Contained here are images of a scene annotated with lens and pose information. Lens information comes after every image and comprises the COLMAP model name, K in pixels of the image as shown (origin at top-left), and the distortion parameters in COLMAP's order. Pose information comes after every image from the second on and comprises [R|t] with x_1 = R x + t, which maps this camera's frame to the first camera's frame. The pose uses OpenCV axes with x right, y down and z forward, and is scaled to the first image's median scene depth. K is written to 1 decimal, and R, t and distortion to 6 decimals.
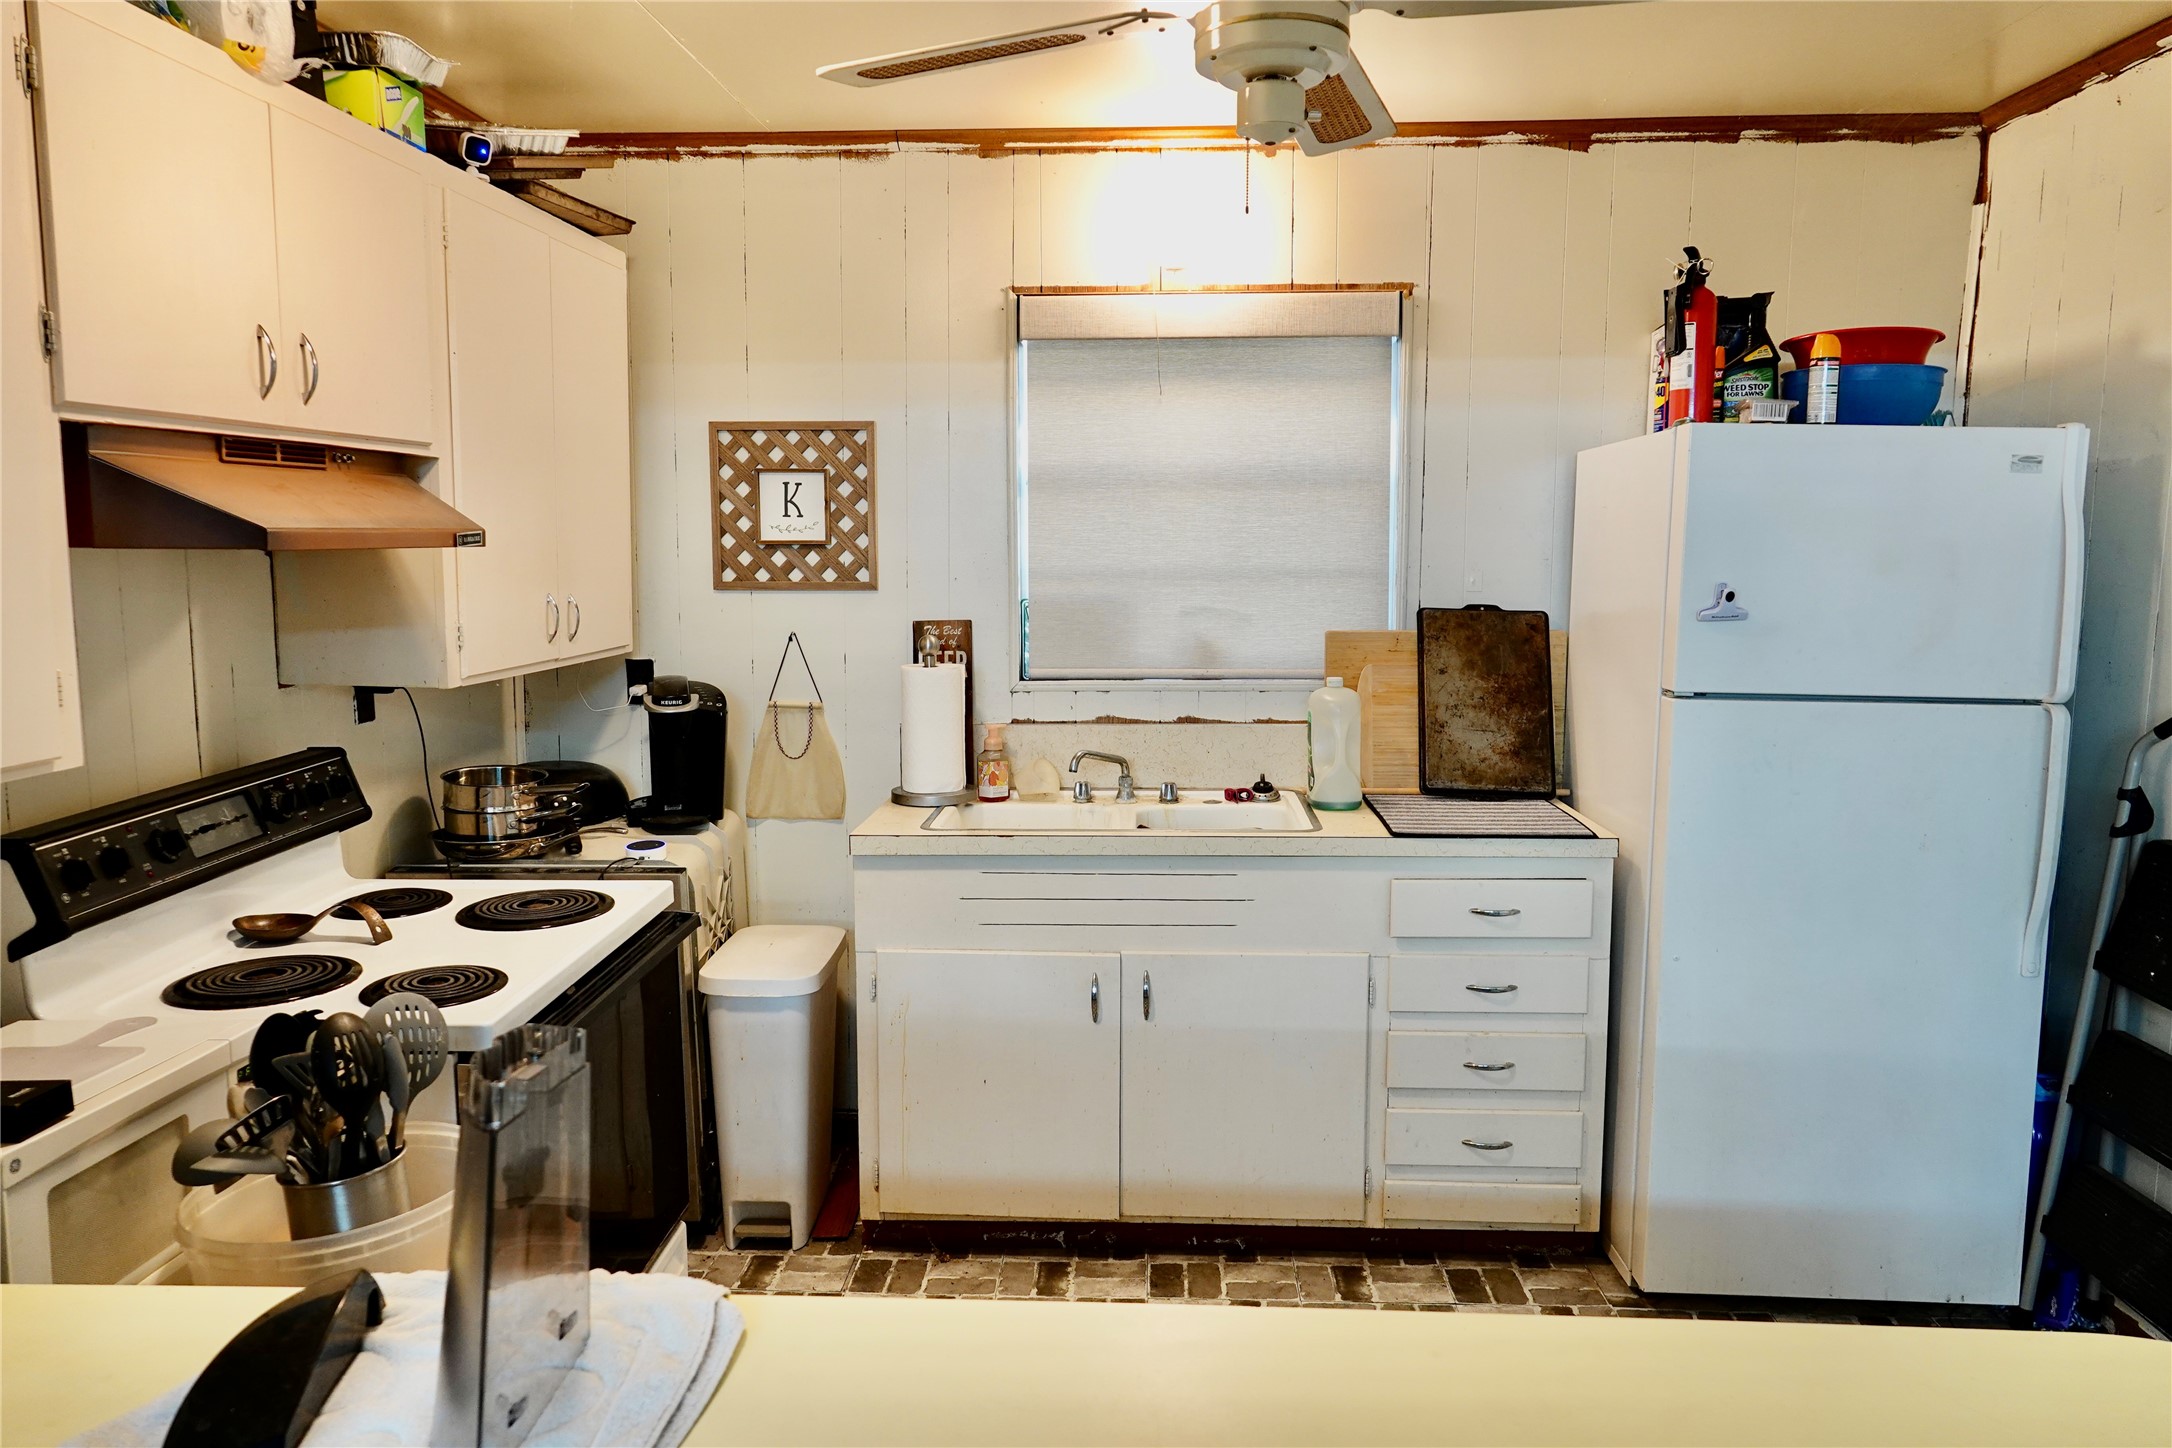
lens RADIAL K [[1510.7, 0, 1087.5], [0, 1510.7, 716.6], [0, 0, 1]] dist [0.003850, 0.002405]
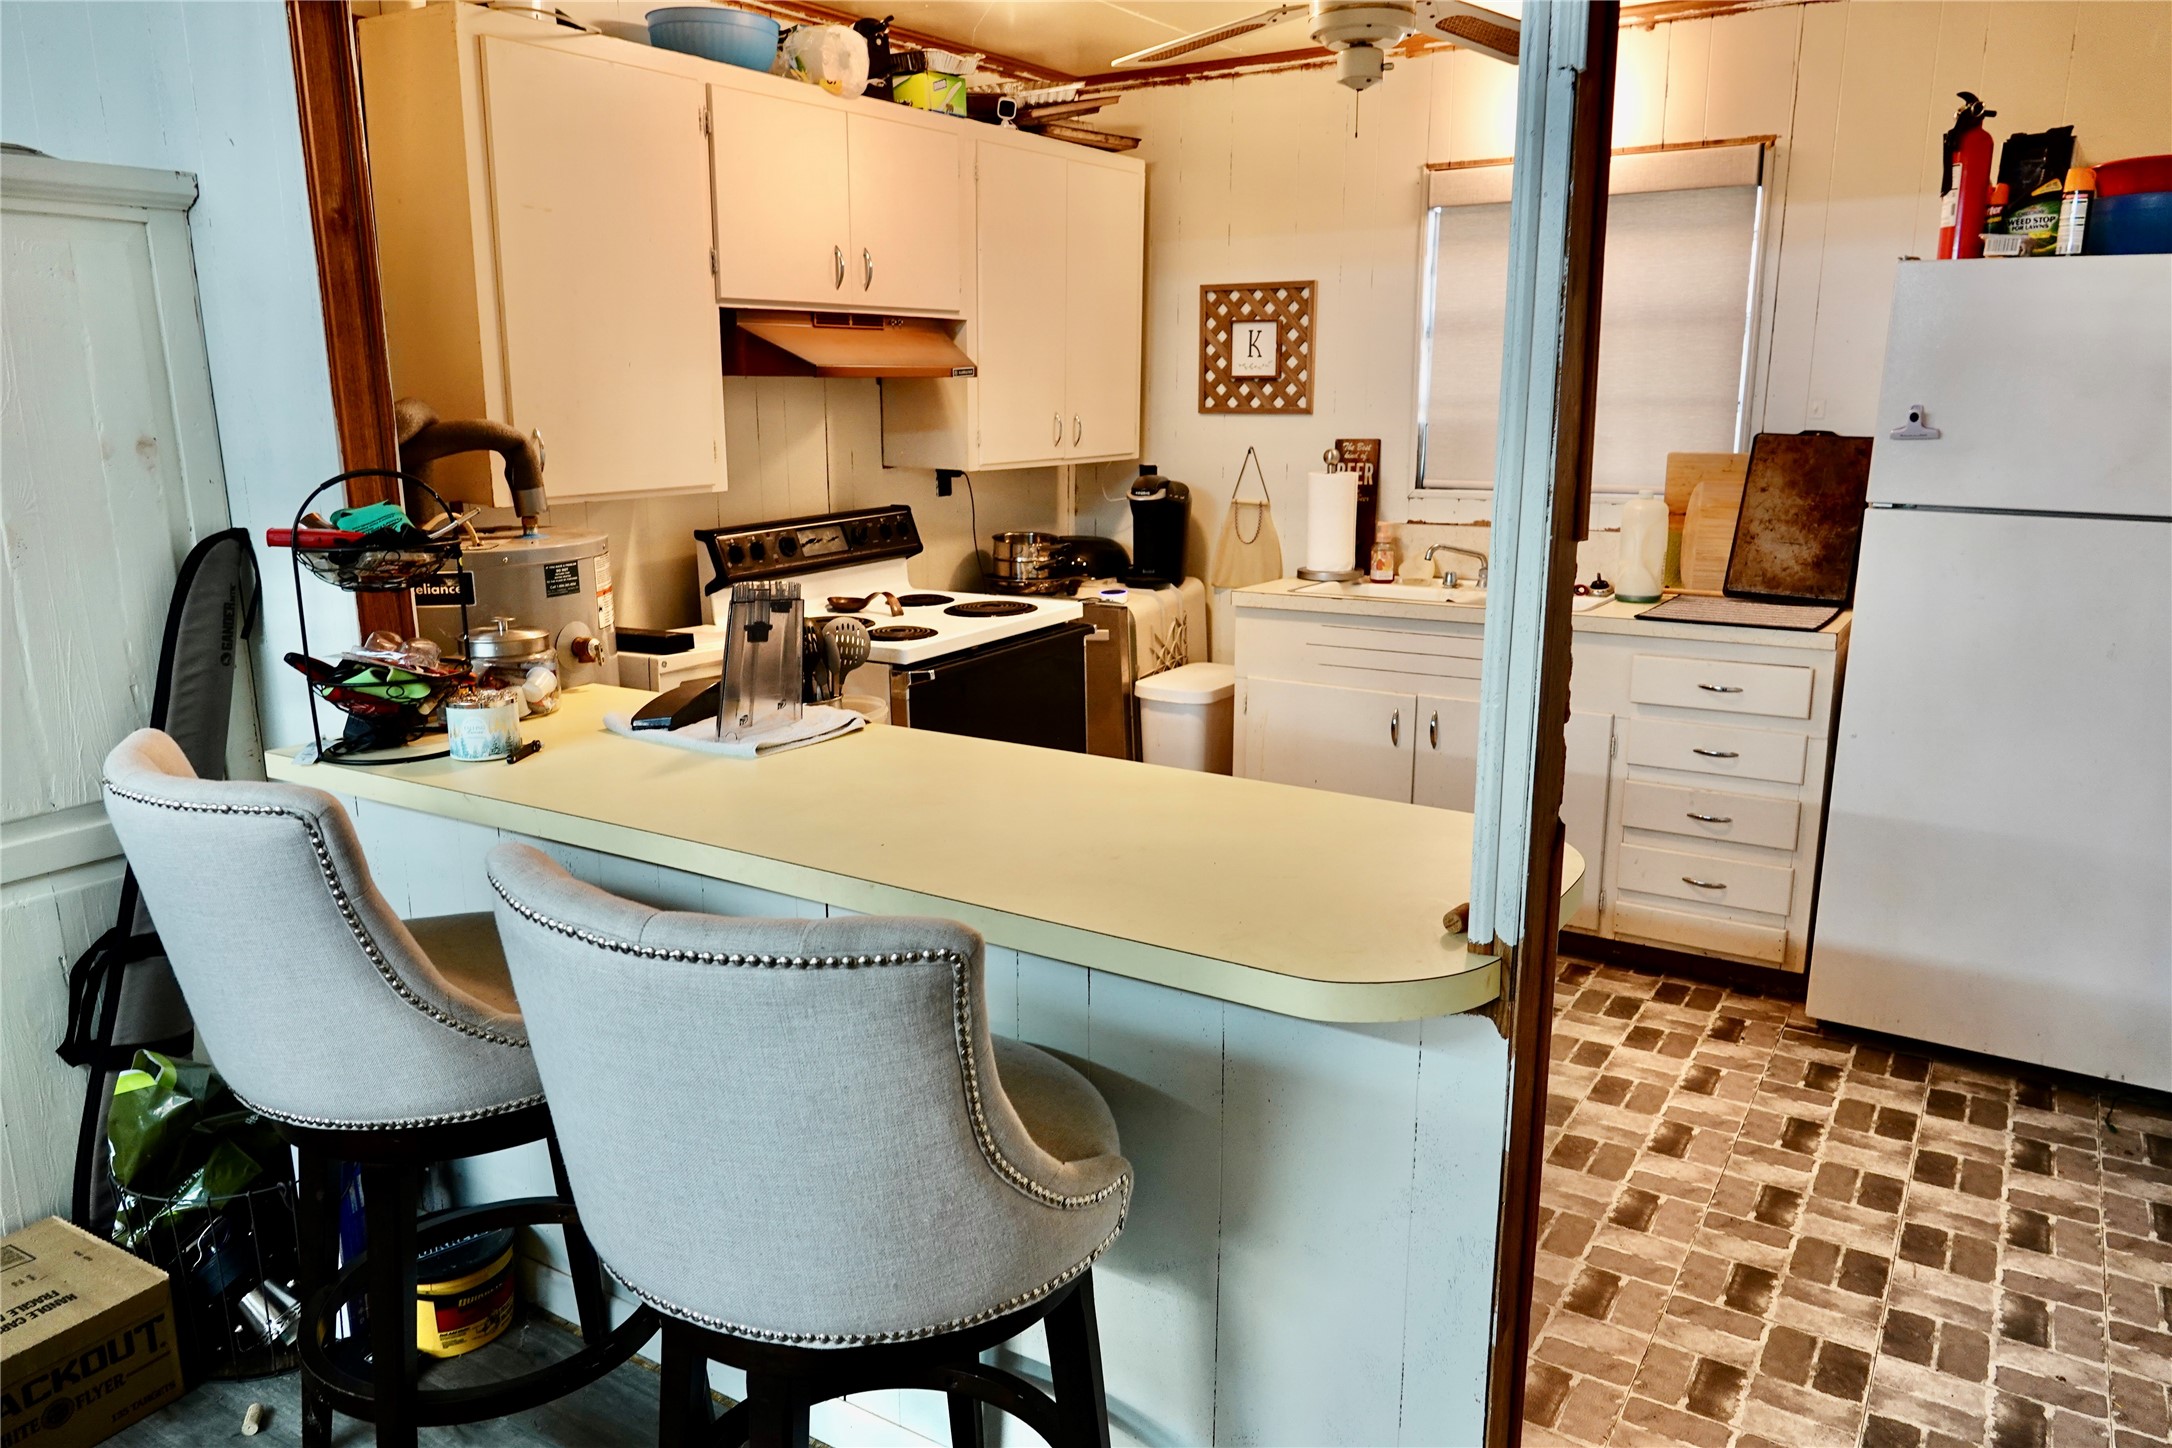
lens RADIAL K [[1510.7, 0, 1087.5], [0, 1510.7, 716.6], [0, 0, 1]] dist [0.003850, 0.002405]
pose [[0.868492, 0.103798, -0.484714, 0.358699], [-0.055935, 0.992107, 0.112230, 0.039454], [0.492537, -0.070359, 0.867443, -0.237938]]
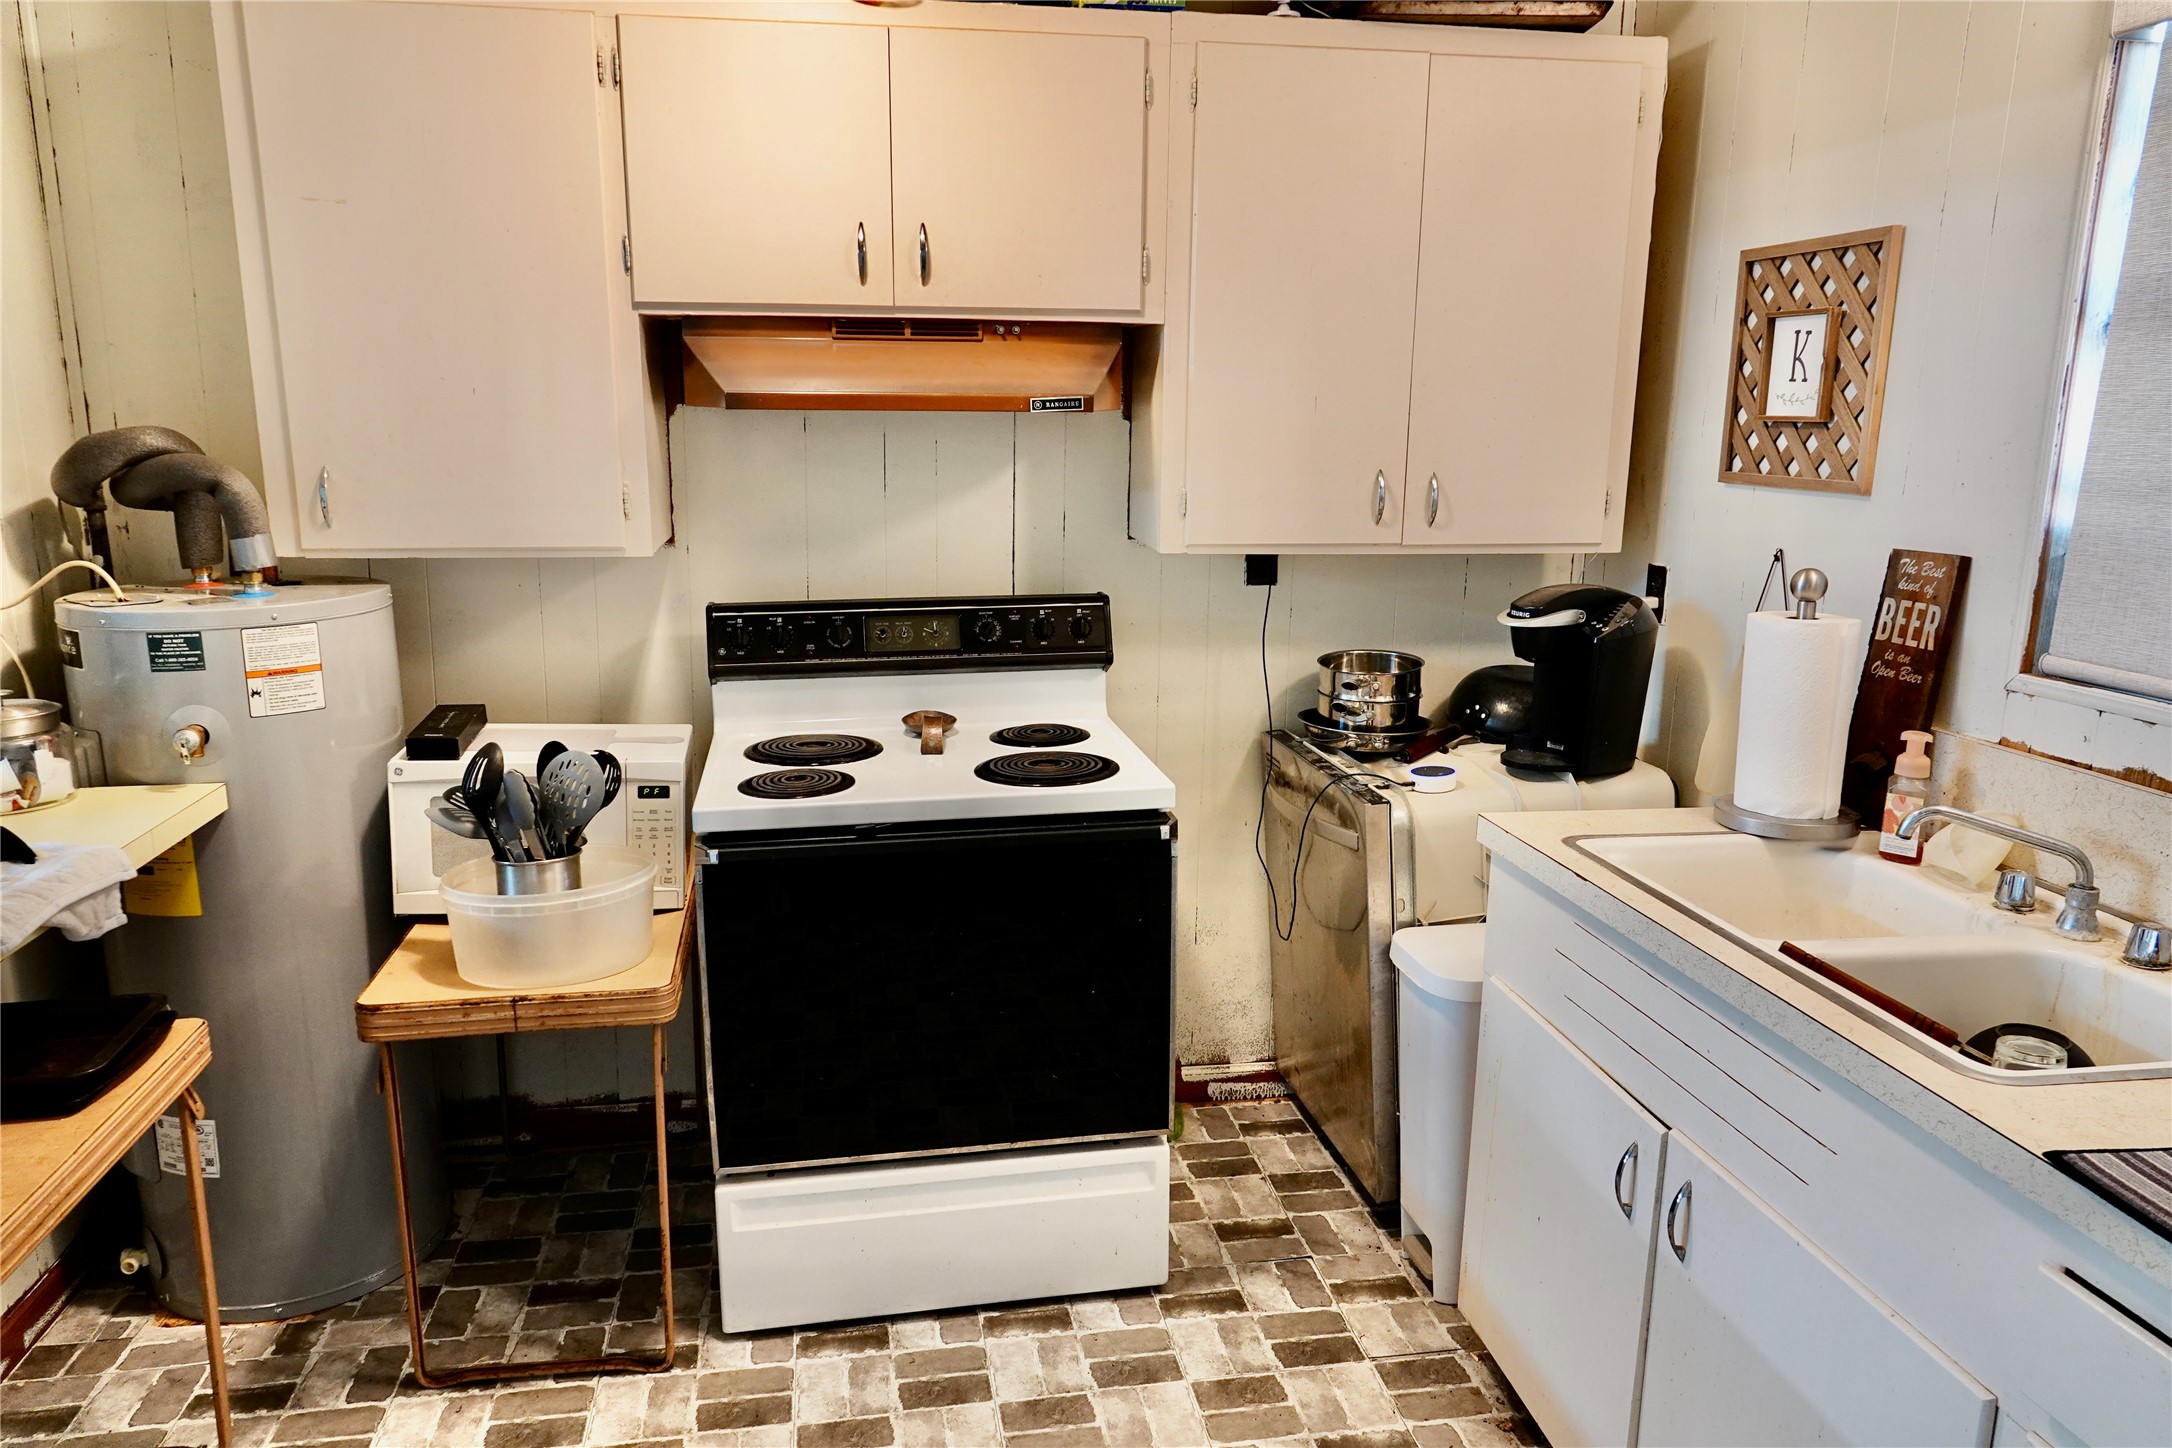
lens RADIAL K [[1510.7, 0, 1087.5], [0, 1510.7, 716.6], [0, 0, 1]] dist [0.003850, 0.002405]
pose [[0.218919, 0.201522, -0.954706, 0.438615], [-0.127078, 0.975995, 0.176876, -0.066056], [0.967433, 0.082600, 0.239273, 0.552174]]
